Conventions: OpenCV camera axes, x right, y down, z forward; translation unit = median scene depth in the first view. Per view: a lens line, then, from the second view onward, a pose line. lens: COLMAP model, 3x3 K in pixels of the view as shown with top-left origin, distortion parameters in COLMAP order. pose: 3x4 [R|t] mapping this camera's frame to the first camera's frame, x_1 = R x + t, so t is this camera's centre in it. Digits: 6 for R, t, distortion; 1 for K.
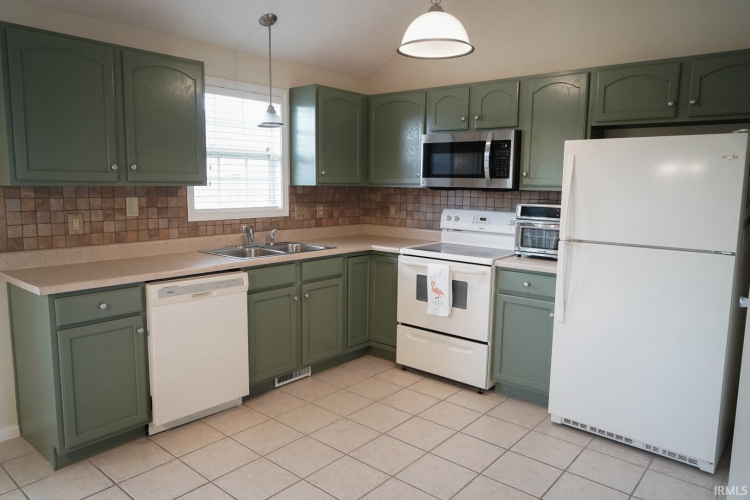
lens RADIAL K [[506.1, 0, 373.8], [0, 506.1, 246.0], [0, 0, 1]] dist [-0.019539, 0.000780]
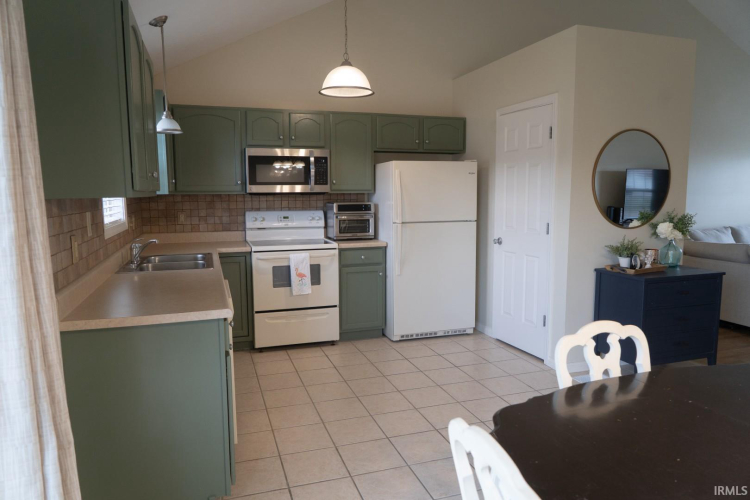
lens RADIAL K [[506.1, 0, 371.6], [0, 506.1, 252.1], [0, 0, 1]] dist [-0.019539, 0.000780]
pose [[0.522763, -0.120415, 0.843931, -0.832714], [0.118731, 0.990609, 0.067798, -0.031776], [-0.844169, 0.064758, 0.532151, 0.179449]]
